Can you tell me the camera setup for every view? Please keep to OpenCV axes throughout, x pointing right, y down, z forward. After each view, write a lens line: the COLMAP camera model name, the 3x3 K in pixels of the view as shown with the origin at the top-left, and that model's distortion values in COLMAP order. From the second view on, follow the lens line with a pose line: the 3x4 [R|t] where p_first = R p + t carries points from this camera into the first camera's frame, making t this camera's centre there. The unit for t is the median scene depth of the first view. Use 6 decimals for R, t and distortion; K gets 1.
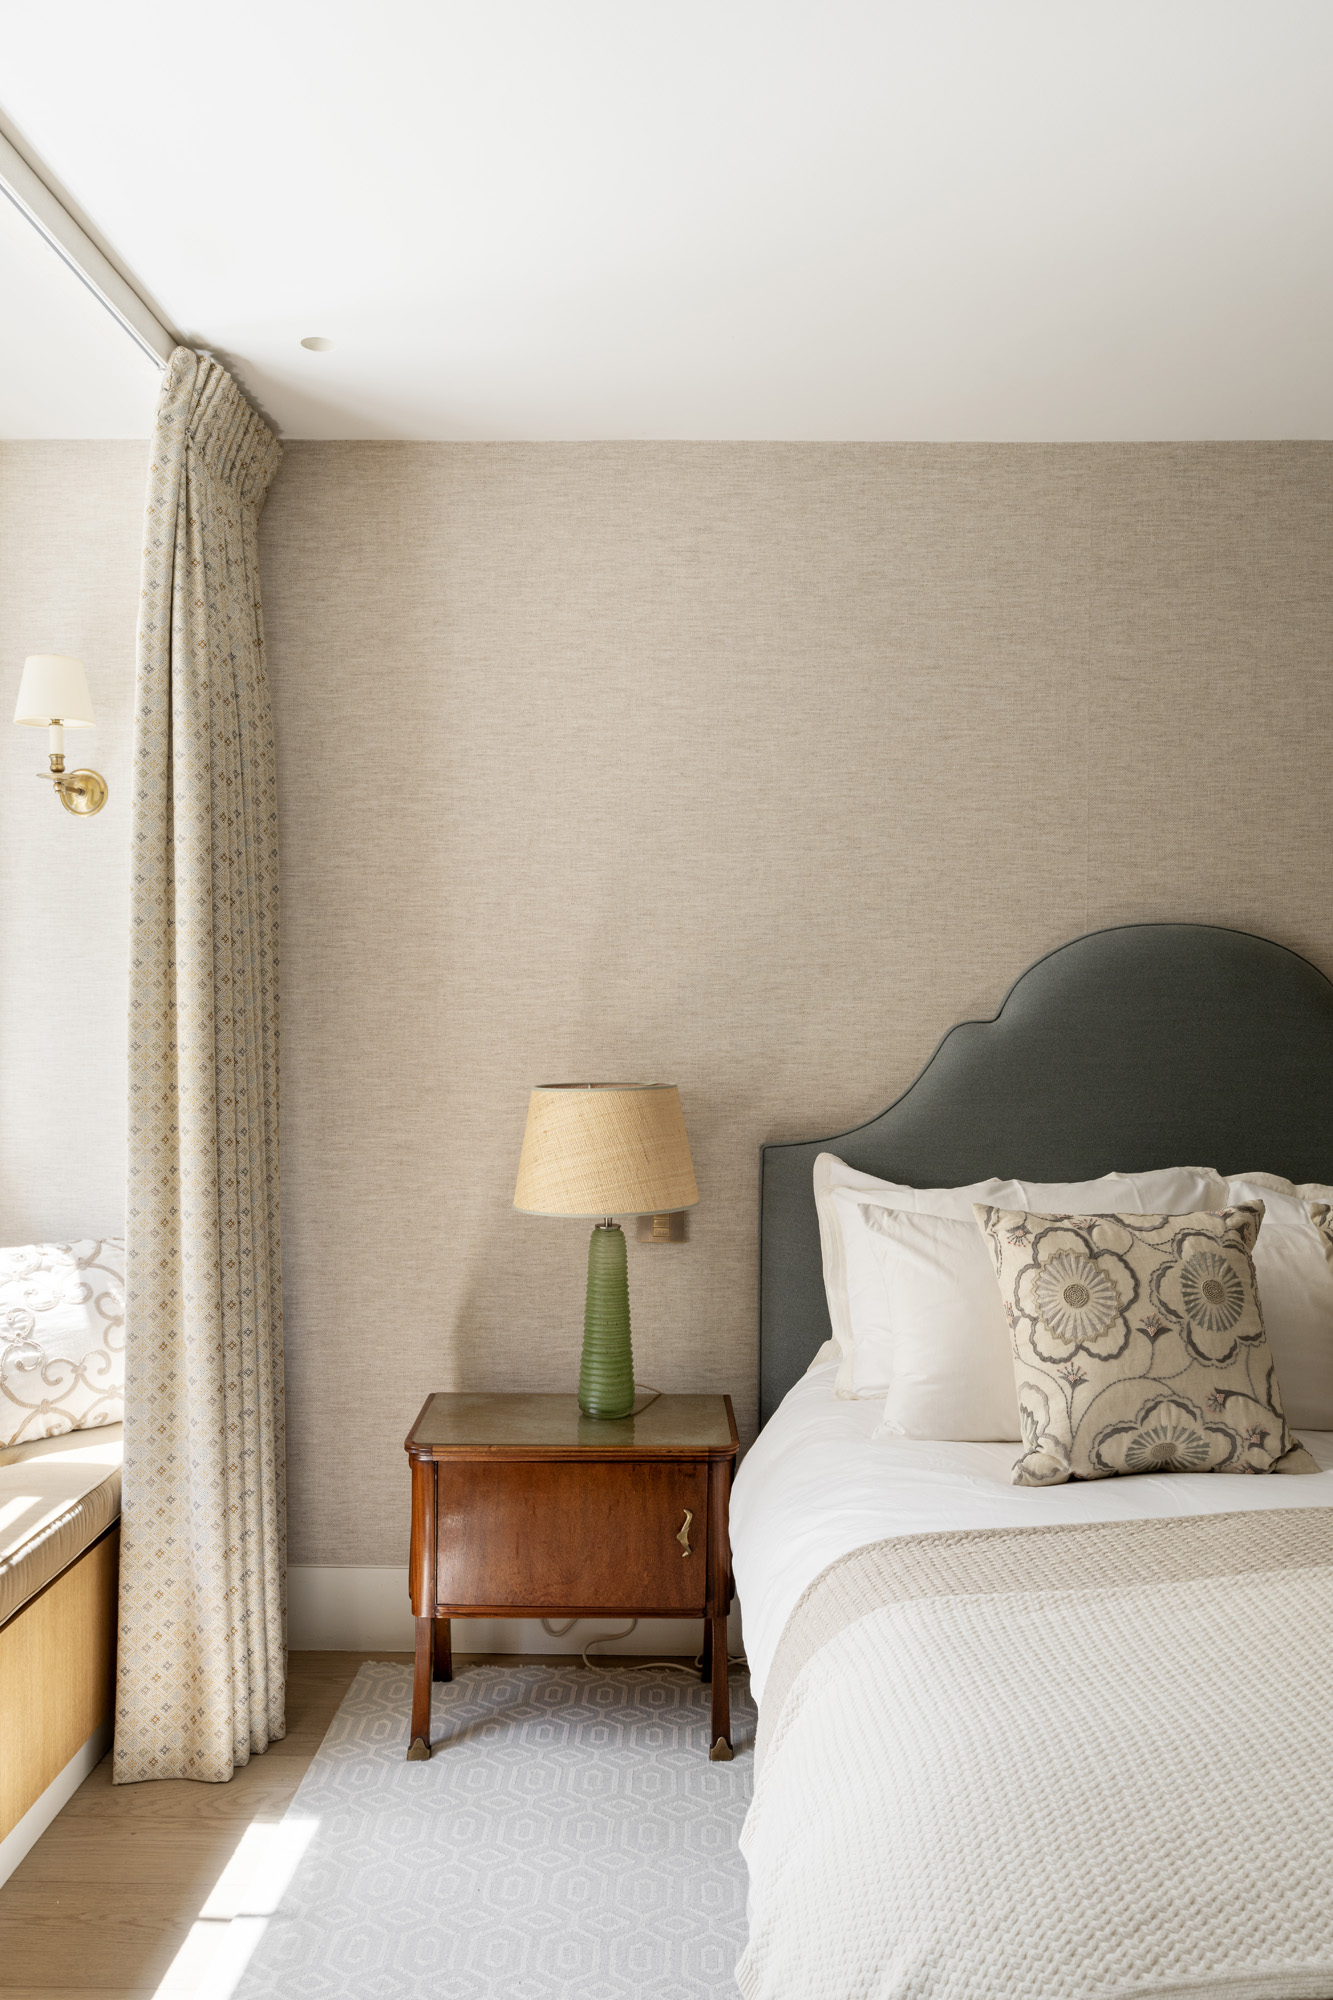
lens RADIAL K [[1571.8, 0, 668.6], [0, 1571.8, 996.6], [0, 0, 1]] dist [0.001089, 0.000711]
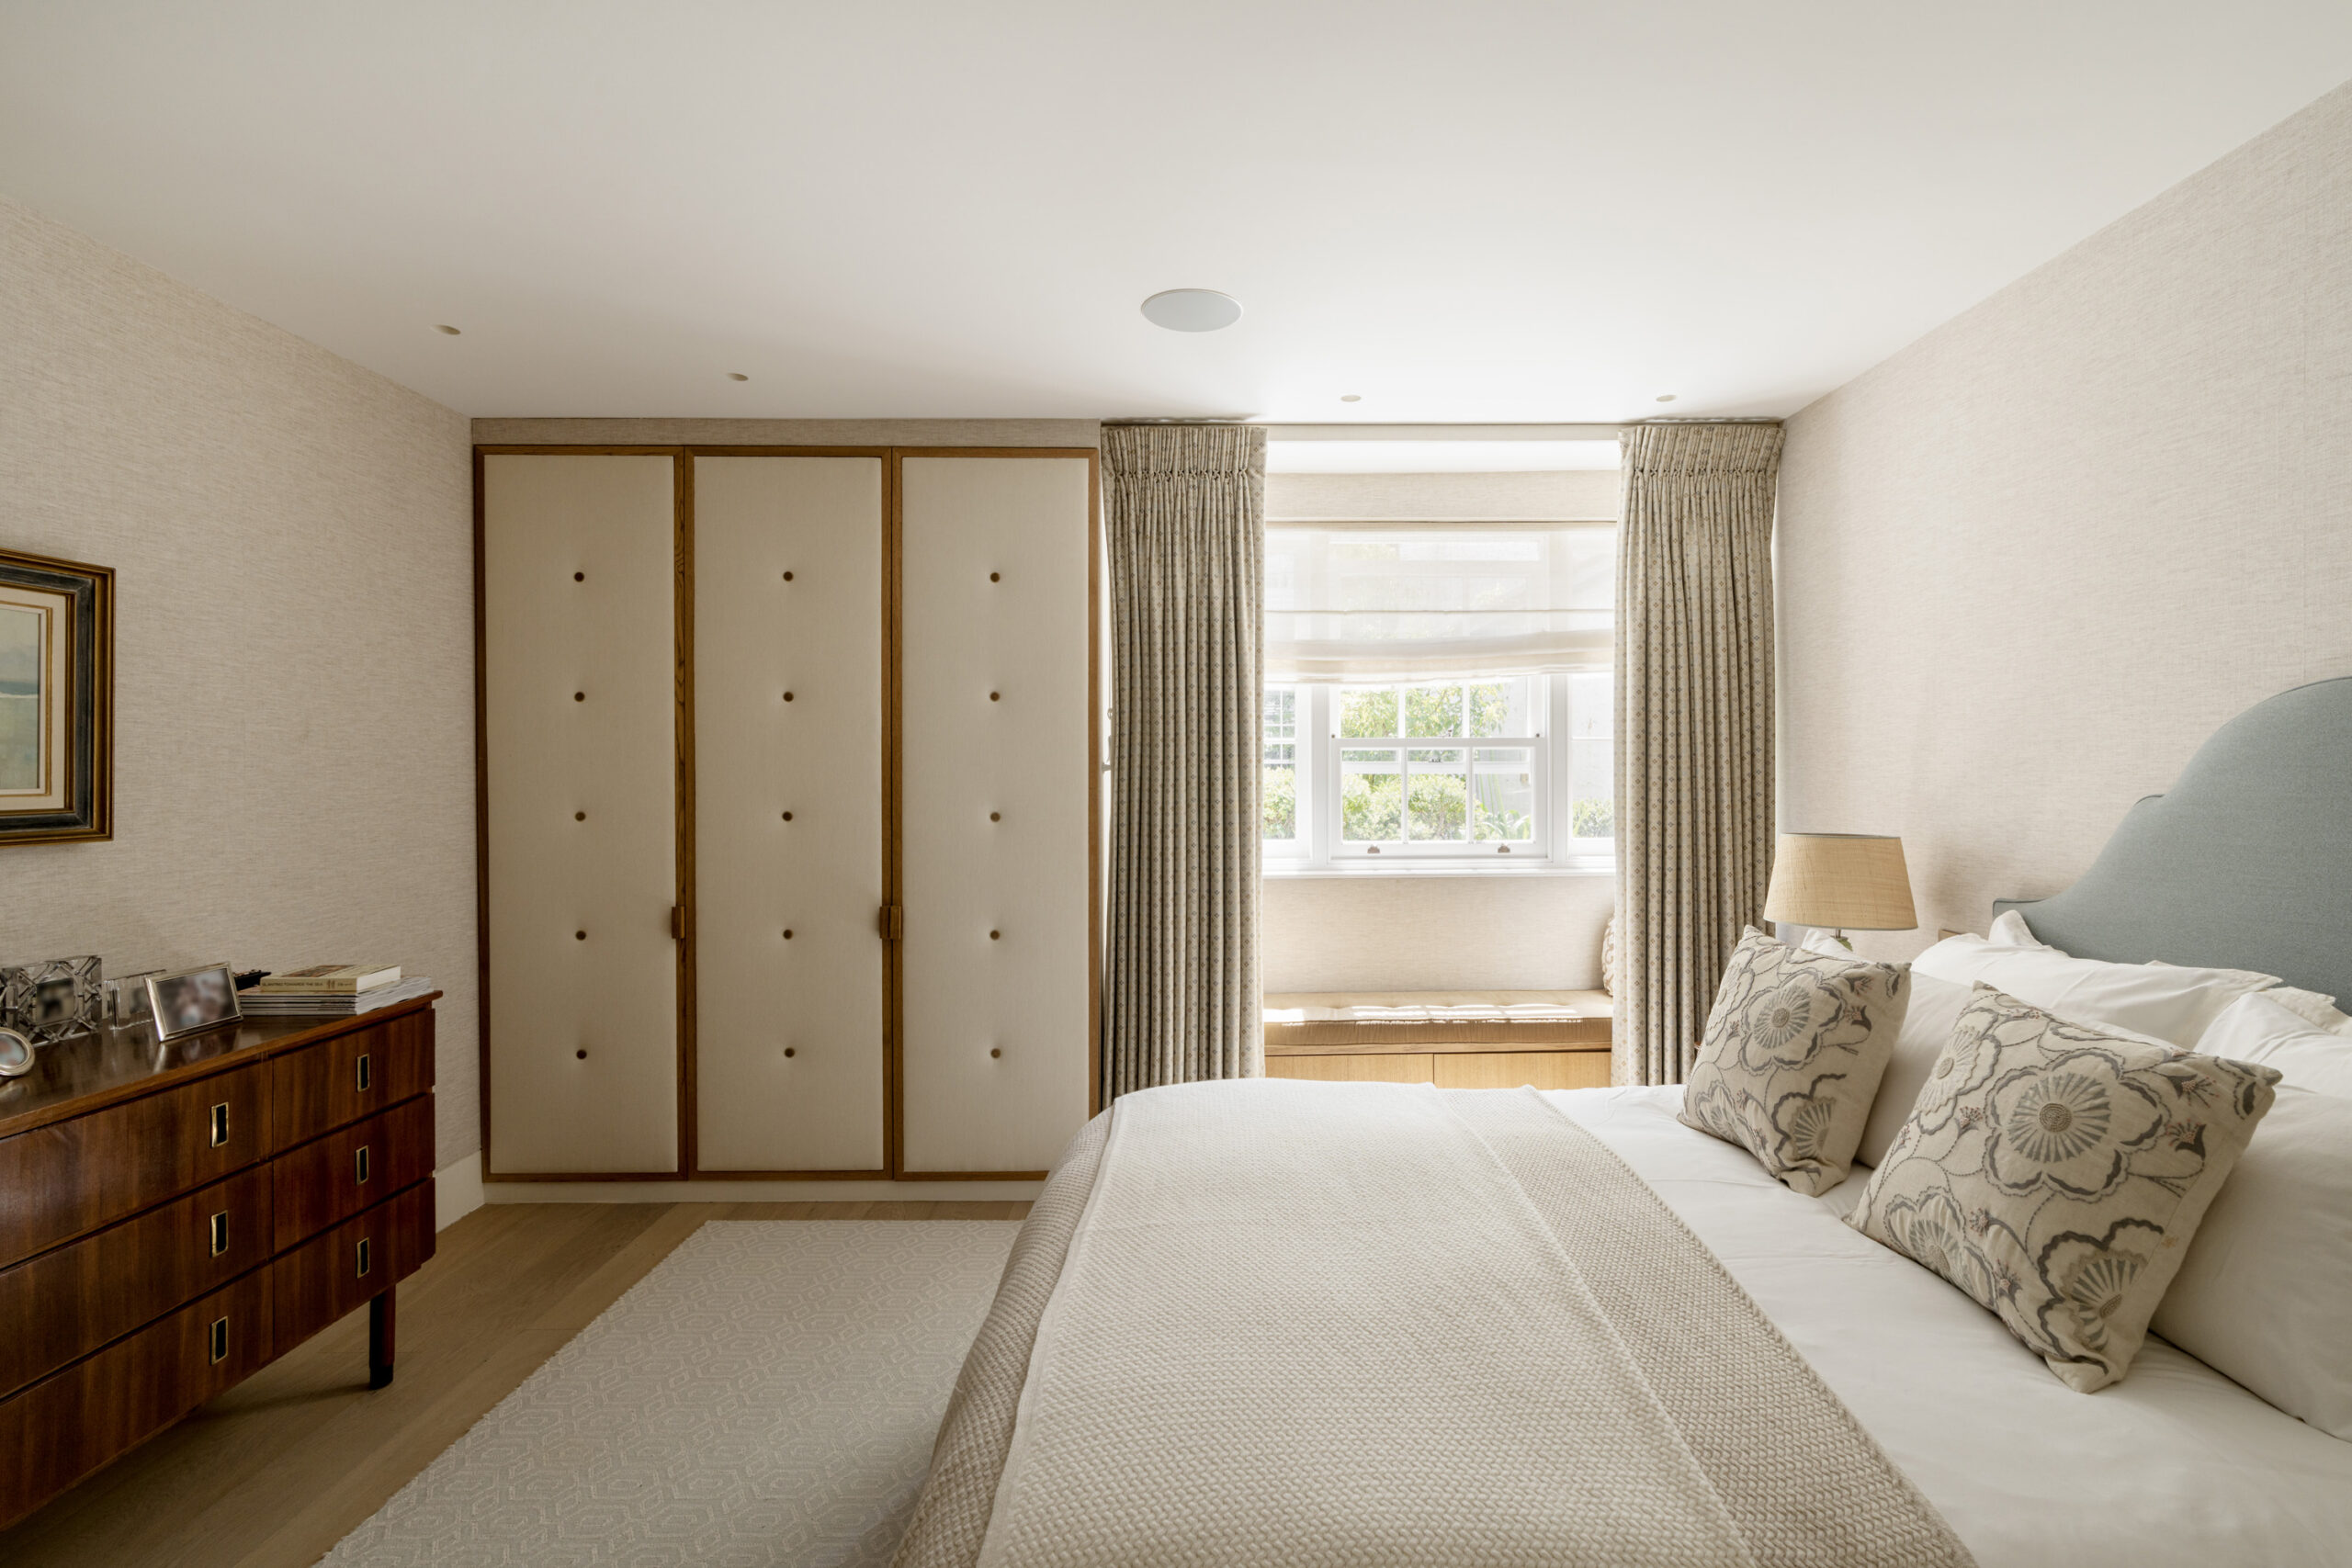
lens RADIAL K [[1113.0, 0, 1180.4], [0, 1113.0, 774.8], [0, 0, 1]] dist [-0.000189, 0.001122]
pose [[-0.011037, -0.002135, -0.999937, 0.869081], [0.000794, 0.999997, -0.002144, 0.004386], [0.999939, -0.000818, -0.011035, 0.406832]]
